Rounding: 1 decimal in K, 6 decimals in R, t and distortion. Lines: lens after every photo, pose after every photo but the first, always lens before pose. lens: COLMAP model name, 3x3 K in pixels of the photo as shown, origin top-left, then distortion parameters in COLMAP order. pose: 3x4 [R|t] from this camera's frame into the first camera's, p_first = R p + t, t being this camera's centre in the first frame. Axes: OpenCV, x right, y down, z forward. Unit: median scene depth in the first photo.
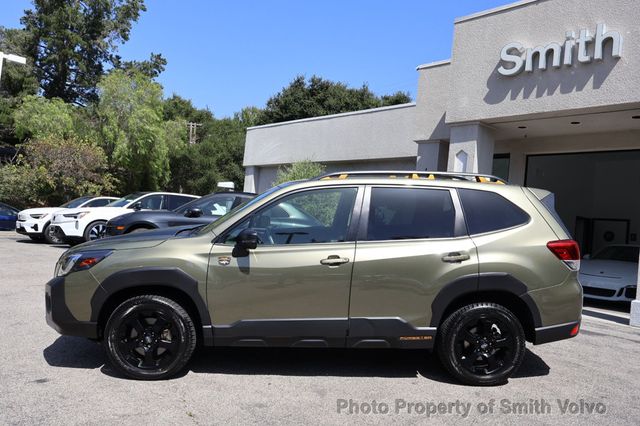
lens RADIAL K [[533.8, 0, 320.0], [0, 533.8, 213.0], [0, 0, 1]] dist [0.003663, 0.004852]
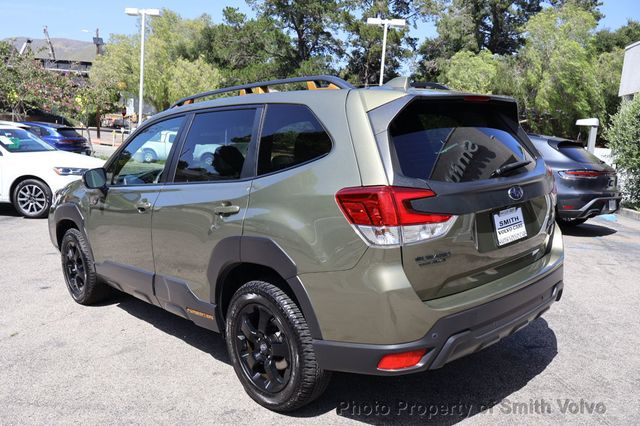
lens RADIAL K [[533.8, 0, 320.0], [0, 533.8, 213.0], [0, 0, 1]] dist [0.003663, 0.004852]
pose [[0.640860, 0.051833, -0.765906, 0.108440], [0.020758, 0.996183, 0.084786, 0.004587], [0.767377, -0.070235, 0.637338, 0.085395]]
